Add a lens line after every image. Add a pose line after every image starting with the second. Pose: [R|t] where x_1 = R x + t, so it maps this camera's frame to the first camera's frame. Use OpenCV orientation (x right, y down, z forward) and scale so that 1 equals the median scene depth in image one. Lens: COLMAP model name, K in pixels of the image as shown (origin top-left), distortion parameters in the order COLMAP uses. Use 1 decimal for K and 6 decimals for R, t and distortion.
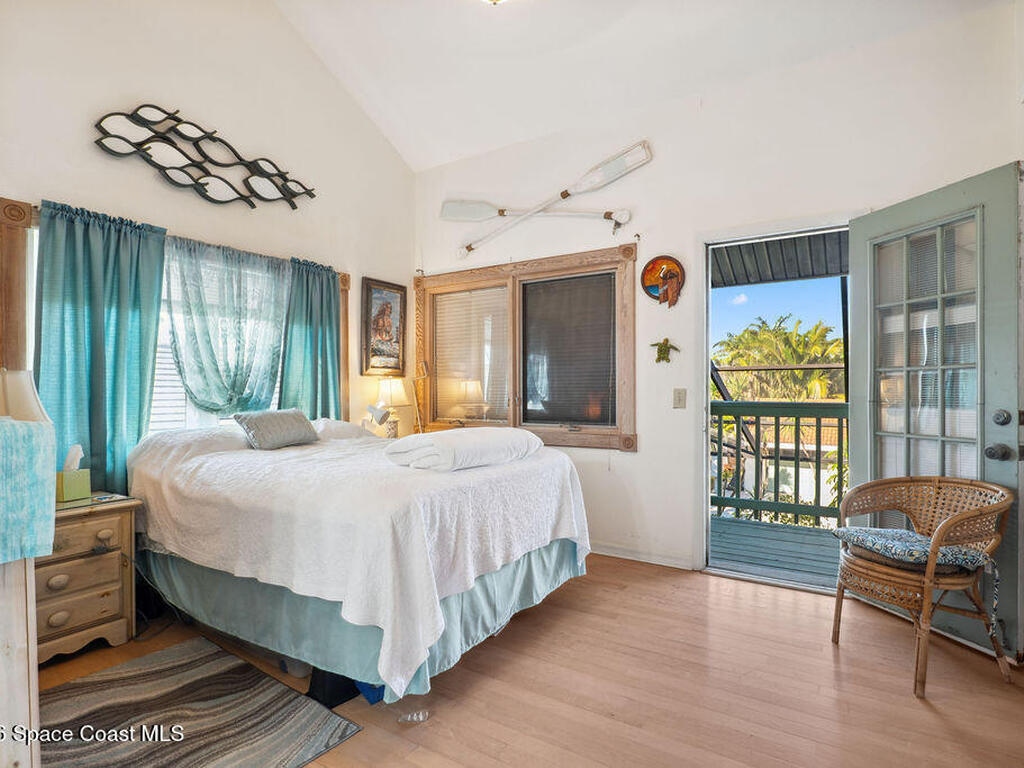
lens RADIAL K [[542.0, 0, 516.7], [0, 542.0, 383.8], [0, 0, 1]] dist [-0.017111, 0.002058]
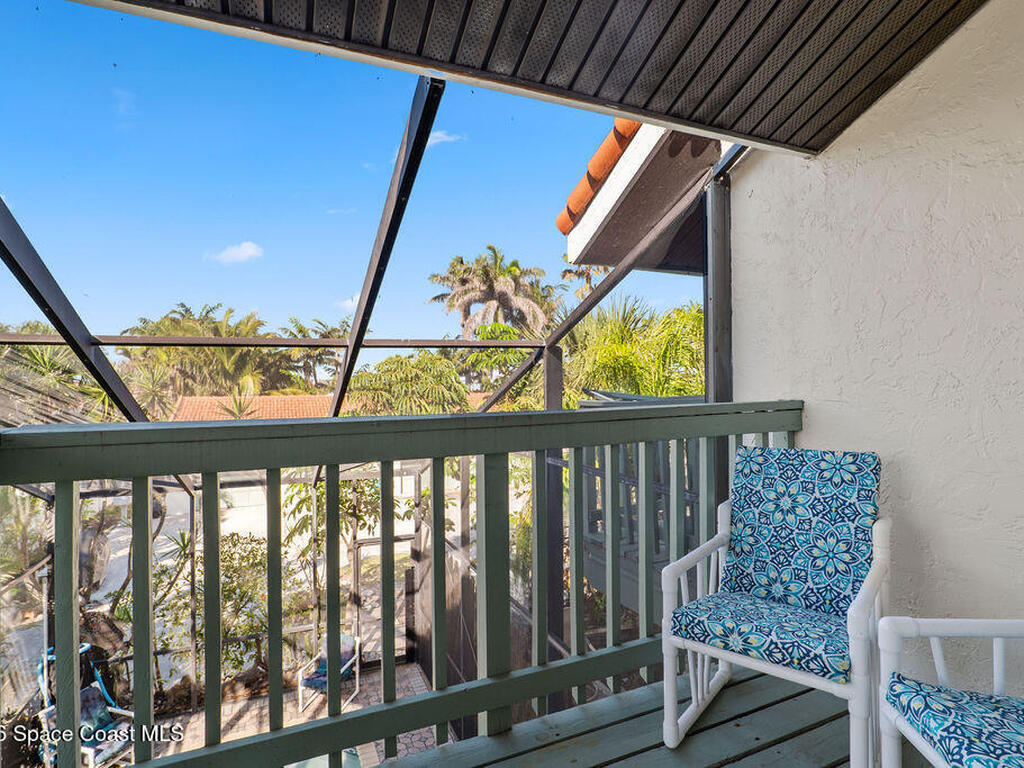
lens RADIAL K [[542.0, 0, 516.7], [0, 542.0, 383.8], [0, 0, 1]] dist [-0.017111, 0.002058]
pose [[0.557642, -0.008943, 0.830033, 0.041324], [0.003884, 0.999959, 0.008165, 0.001602], [-0.830072, -0.001329, 0.557654, 0.098087]]
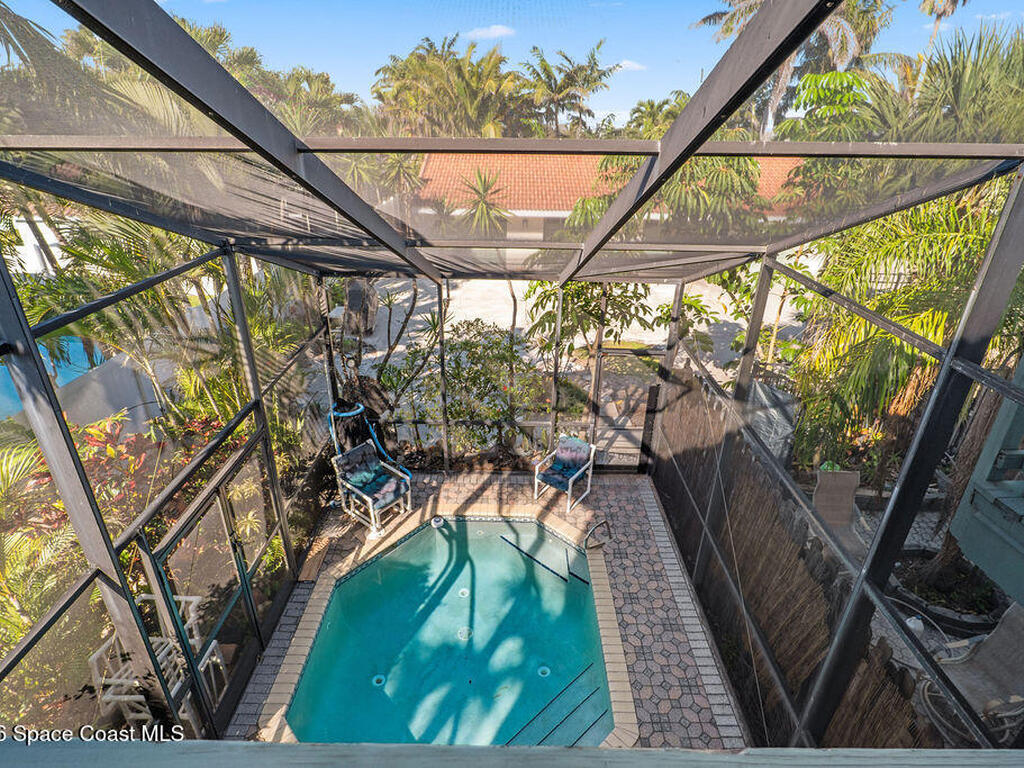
lens RADIAL K [[542.0, 0, 516.7], [0, 542.0, 383.8], [0, 0, 1]] dist [-0.017111, 0.002058]
pose [[0.844649, -0.219645, 0.488185, 0.067051], [-0.018945, 0.899112, 0.437309, -0.010883], [-0.534985, -0.378621, 0.755273, 0.148146]]
